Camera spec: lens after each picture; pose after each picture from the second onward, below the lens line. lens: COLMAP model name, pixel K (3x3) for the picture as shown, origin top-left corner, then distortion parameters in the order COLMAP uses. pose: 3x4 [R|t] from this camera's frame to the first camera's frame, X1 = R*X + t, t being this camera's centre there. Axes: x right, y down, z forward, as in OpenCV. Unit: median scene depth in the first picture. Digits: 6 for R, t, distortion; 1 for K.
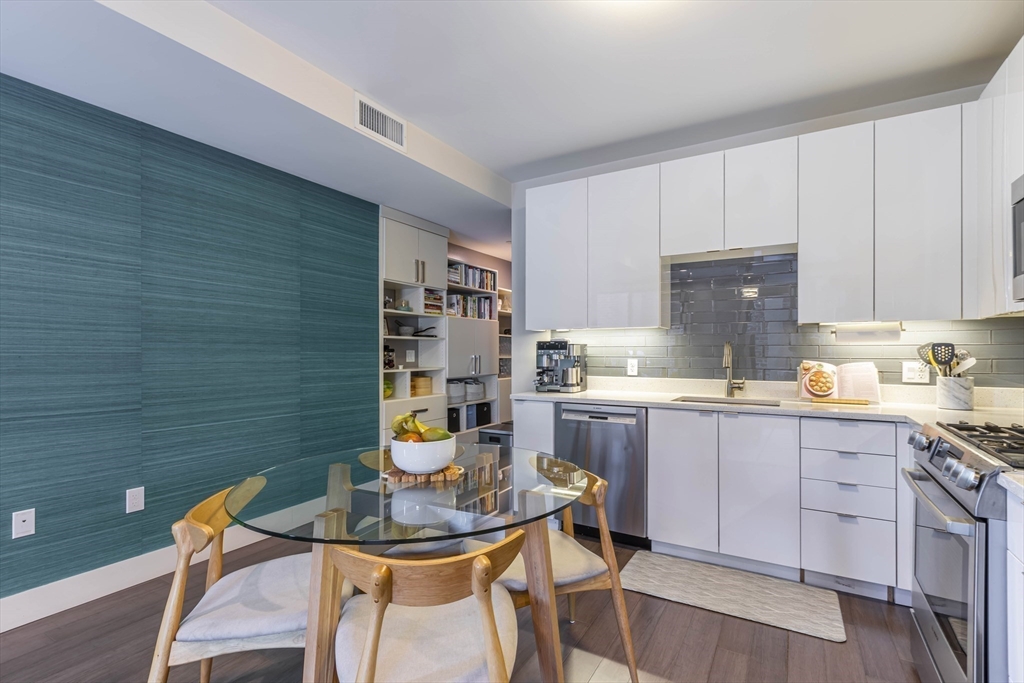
lens RADIAL K [[480.5, 0, 507.6], [0, 480.5, 346.1], [0, 0, 1]] dist [0.004441, 0.000291]
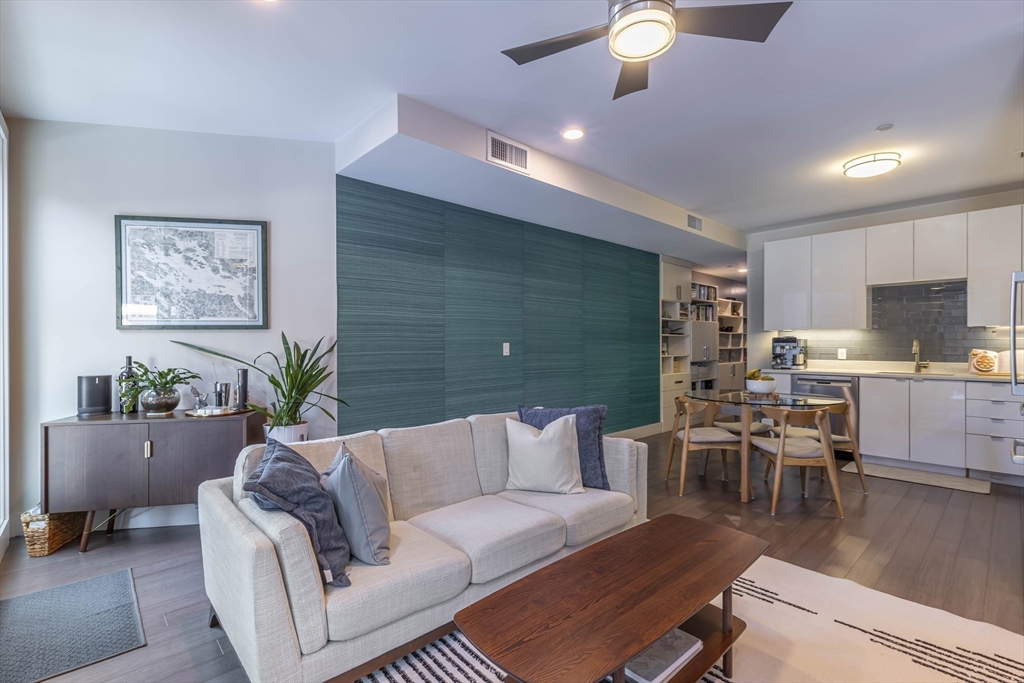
lens RADIAL K [[466.6, 0, 512.0], [0, 466.6, 341.5], [0, 0, 1]] dist [0.001452, -0.000515]
pose [[0.960550, -0.001641, -0.278104, -0.392662], [0.002912, 0.999987, 0.004156, -0.006472], [0.278094, -0.004802, 0.960542, -0.848189]]
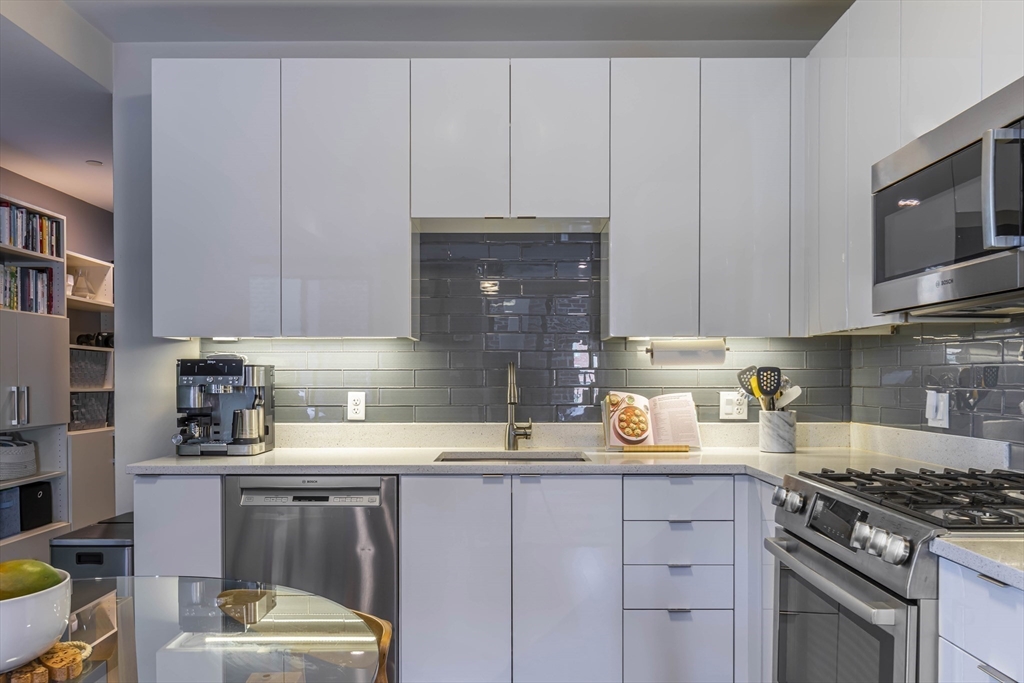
lens RADIAL K [[785.3, 0, 510.5], [0, 785.3, 382.7], [0, 0, 1]] dist [-0.003034, 0.000368]
pose [[0.860366, -0.004354, 0.509658, -0.070609], [-0.004630, 0.999856, 0.016357, 0.000057], [-0.509656, -0.016432, 0.860221, 0.105780]]
